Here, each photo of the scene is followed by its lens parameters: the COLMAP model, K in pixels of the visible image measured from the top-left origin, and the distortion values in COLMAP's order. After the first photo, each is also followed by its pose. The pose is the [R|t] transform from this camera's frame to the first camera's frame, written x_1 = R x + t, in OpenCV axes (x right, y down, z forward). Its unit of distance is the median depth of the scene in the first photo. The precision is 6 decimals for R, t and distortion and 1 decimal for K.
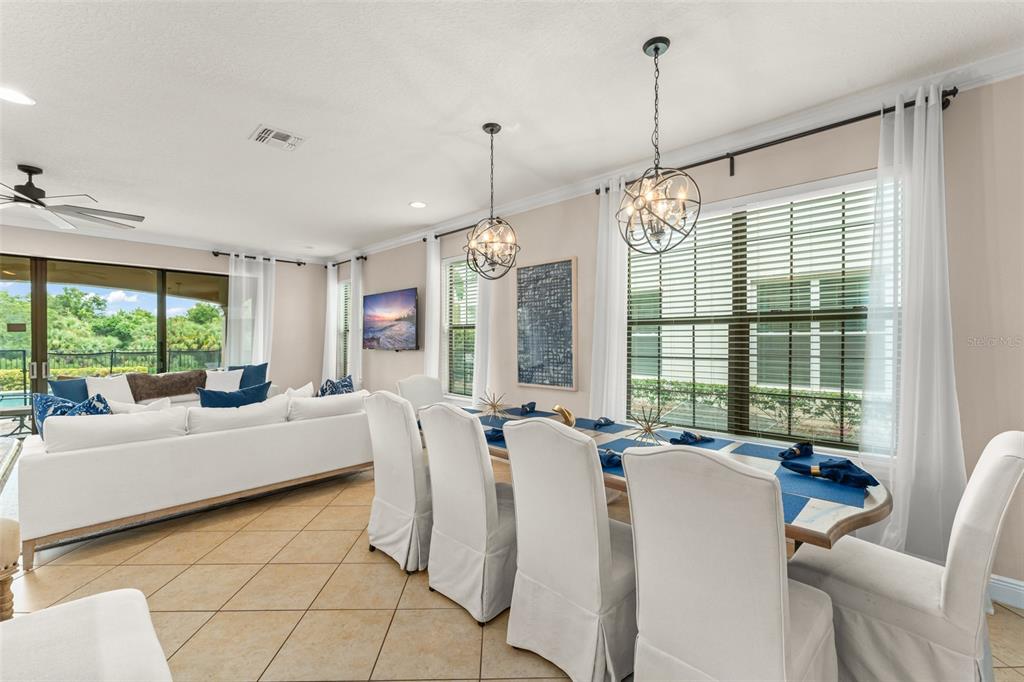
lens RADIAL K [[424.7, 0, 507.5], [0, 424.7, 341.1], [0, 0, 1]] dist [-0.003284, 0.001160]
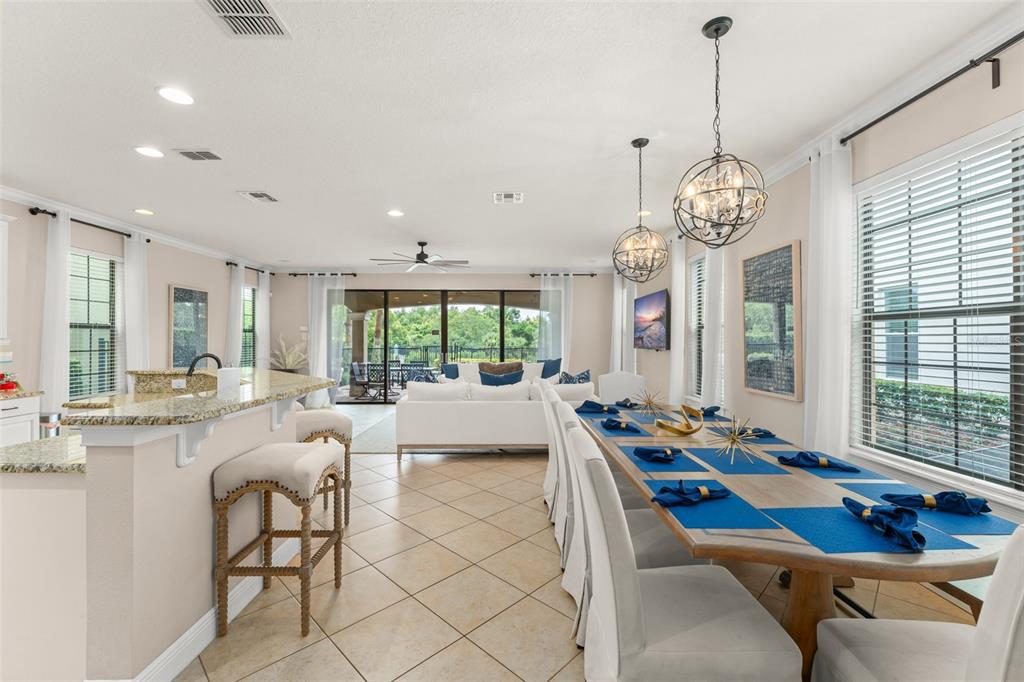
lens RADIAL K [[424.7, 0, 504.2], [0, 424.7, 335.4], [0, 0, 1]] dist [-0.003284, 0.001160]
pose [[0.694619, -0.006004, -0.719352, 0.258973], [-0.003591, 0.999924, -0.011813, 0.000252], [0.719368, 0.010789, 0.694545, 0.005626]]
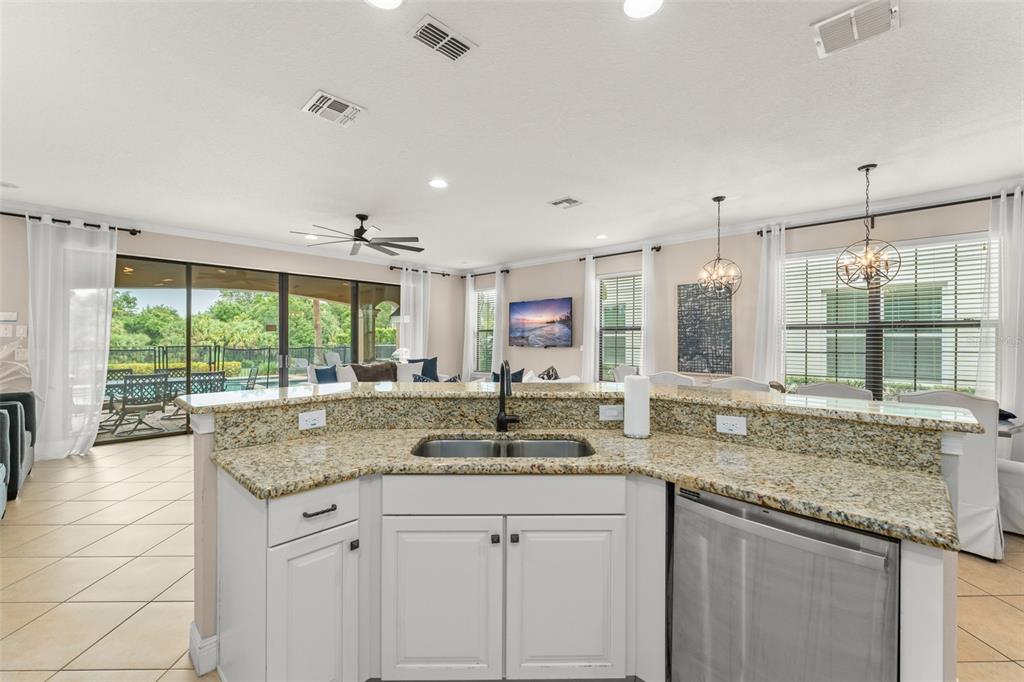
lens RADIAL K [[419.4, 0, 511.1], [0, 419.4, 338.7], [0, 0, 1]] dist [-0.001545, -0.000636]
pose [[0.999978, 0.004763, -0.004550, -0.402101], [-0.004777, 0.999984, -0.003176, 0.001406], [0.004535, 0.003198, 0.999985, -0.255059]]
